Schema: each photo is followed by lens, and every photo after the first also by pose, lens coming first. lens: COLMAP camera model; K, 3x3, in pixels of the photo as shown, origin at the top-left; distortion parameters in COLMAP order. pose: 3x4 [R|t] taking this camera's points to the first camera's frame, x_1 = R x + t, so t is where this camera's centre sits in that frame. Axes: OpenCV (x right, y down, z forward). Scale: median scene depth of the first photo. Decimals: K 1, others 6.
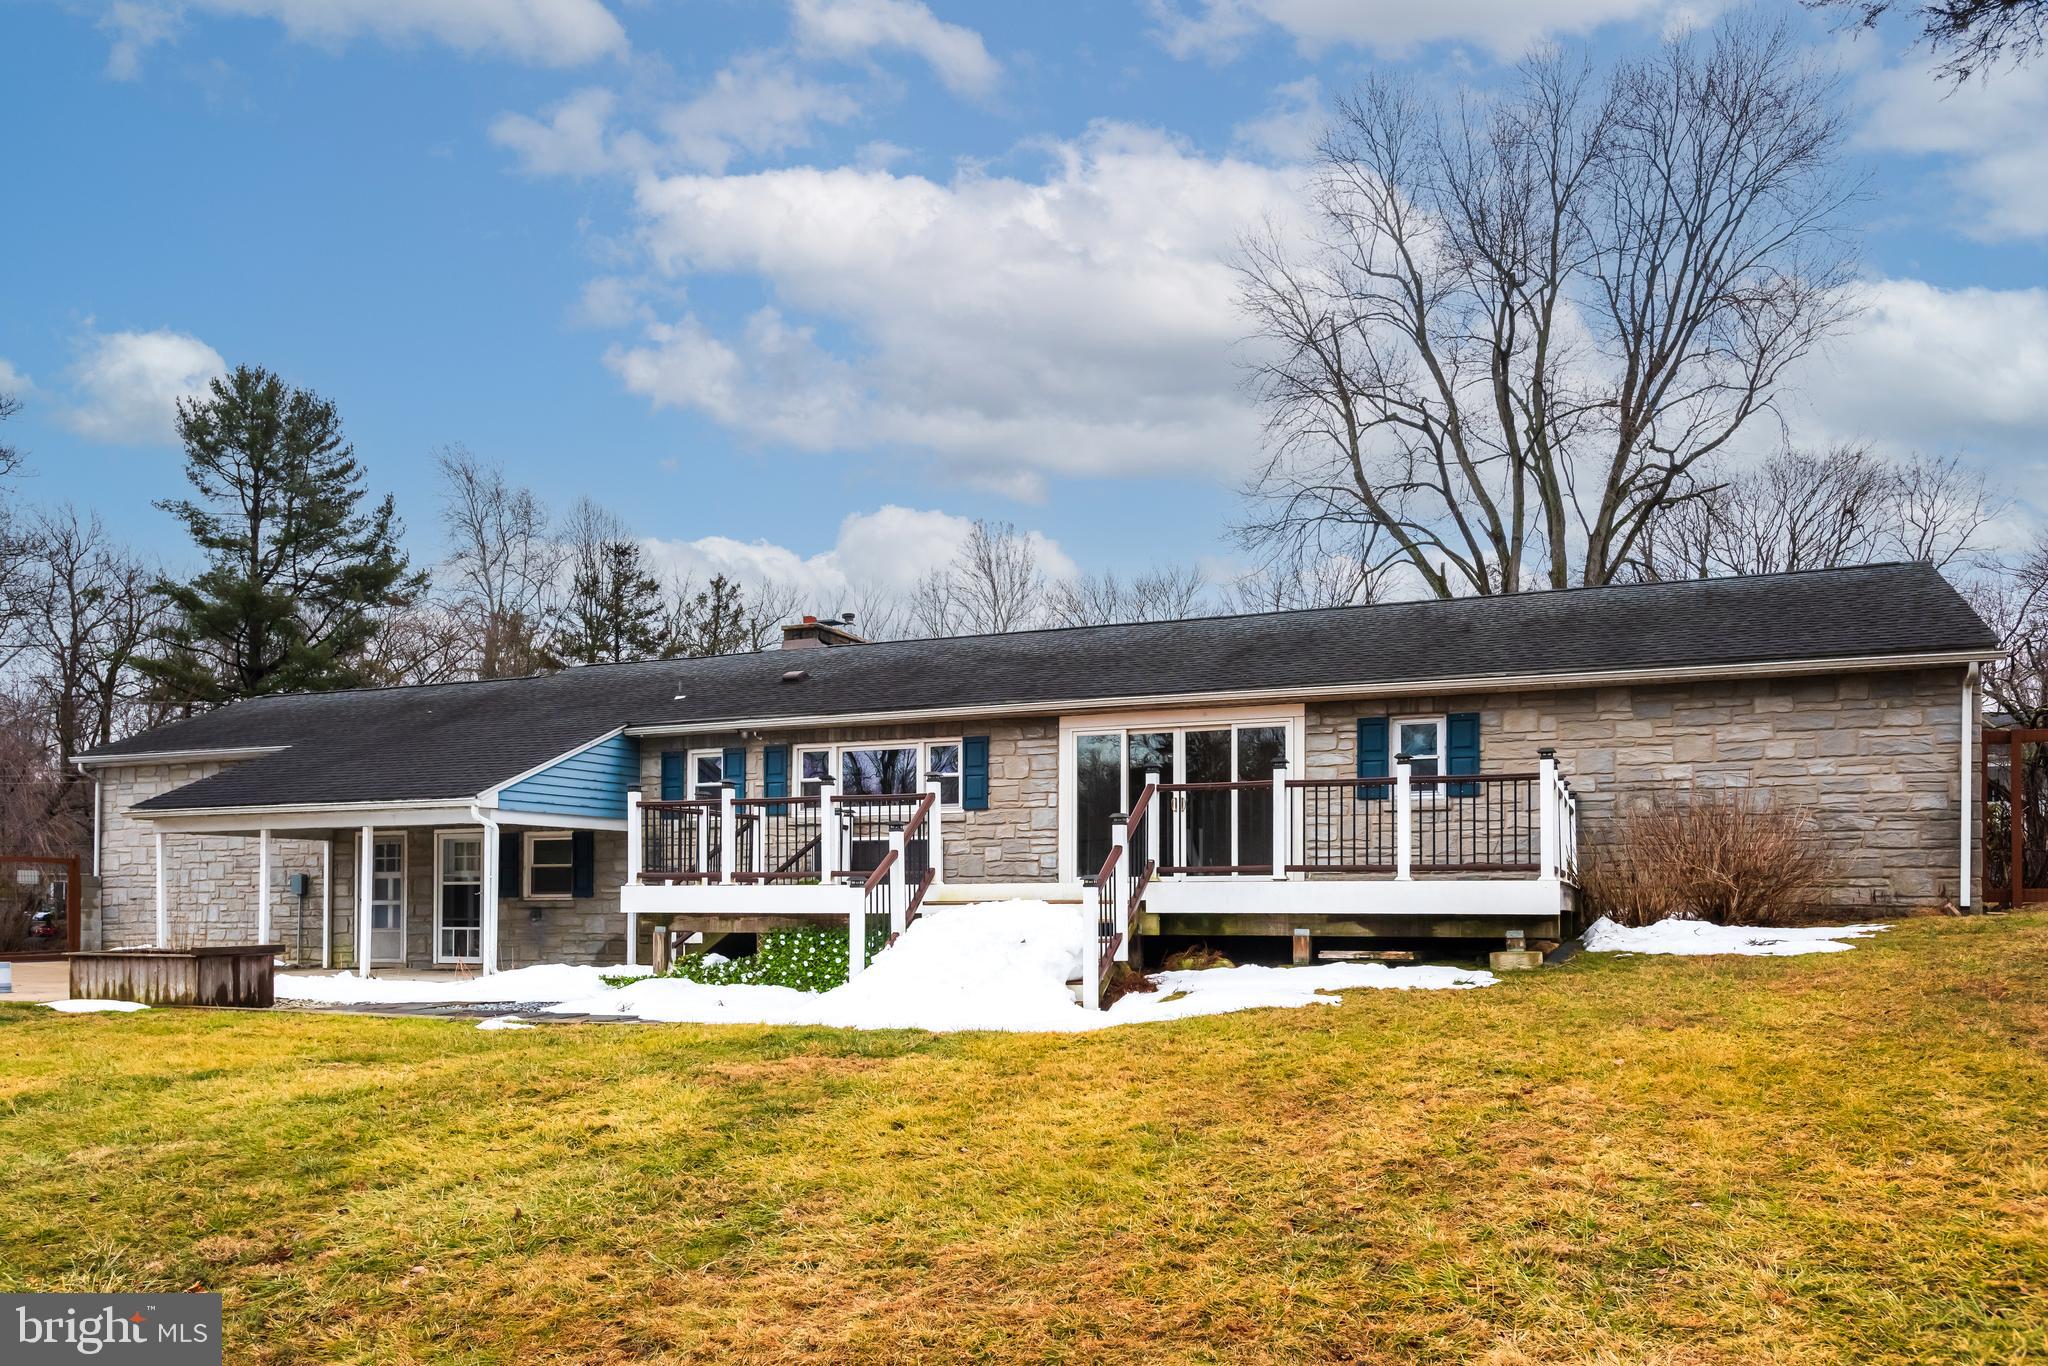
lens RADIAL K [[1411.8, 0, 1026.2], [0, 1411.8, 739.9], [0, 0, 1]] dist [0.002111, 0.001368]
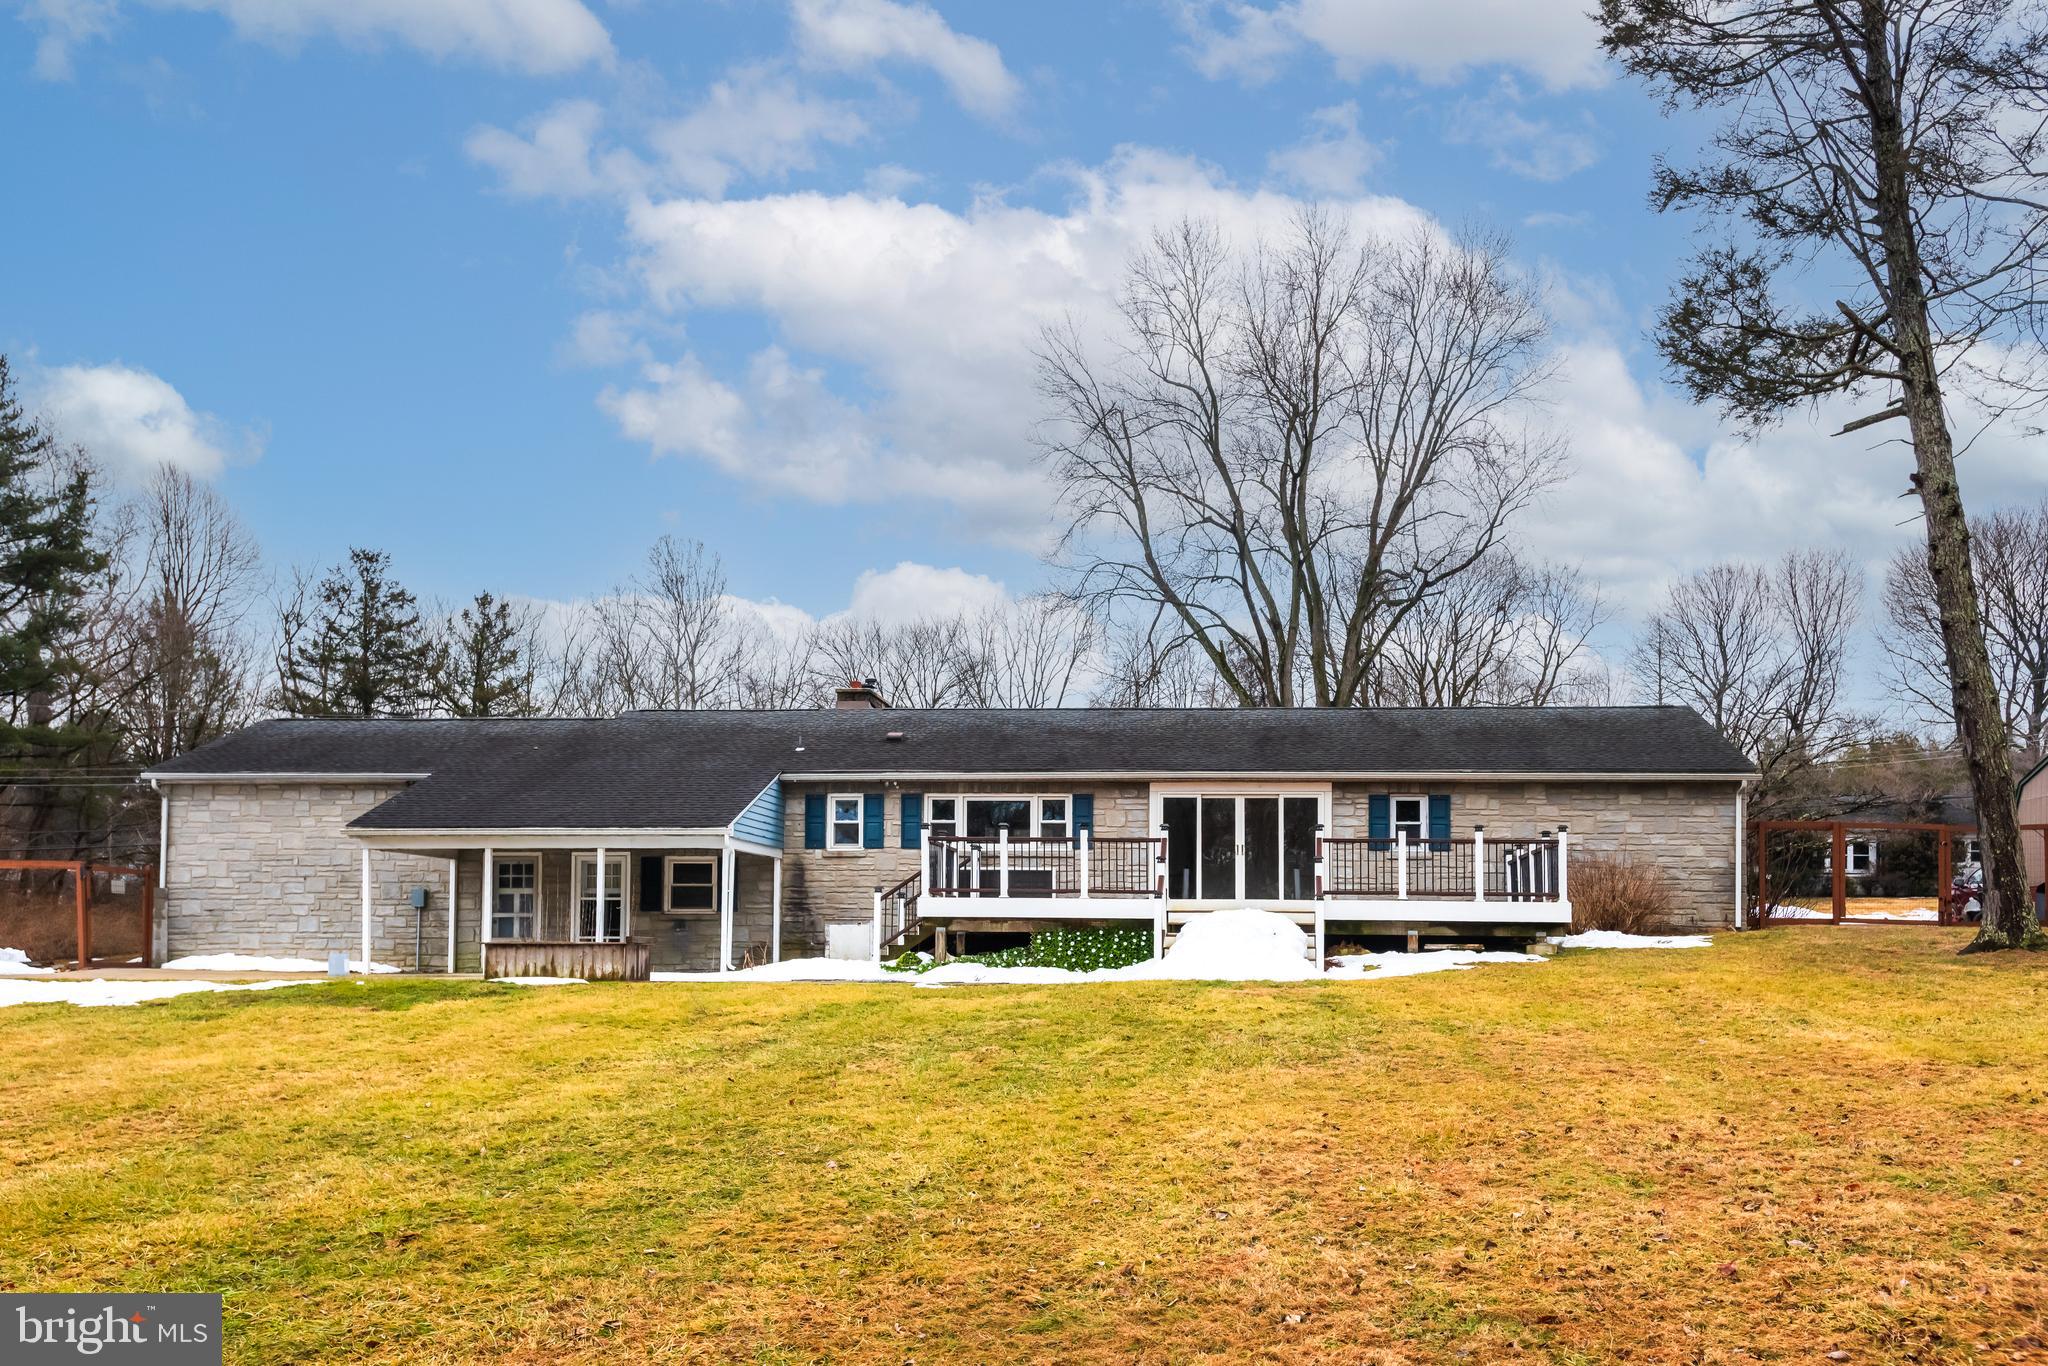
lens RADIAL K [[1596.4, 0, 1024.0], [0, 1596.4, 683.0], [0, 0, 1]] dist [0.040787, -0.008603]
pose [[0.956202, 0.059601, 0.286575, -0.555675], [-0.043482, 0.997110, -0.062291, -0.011226], [-0.289459, 0.047102, 0.956031, -0.461005]]
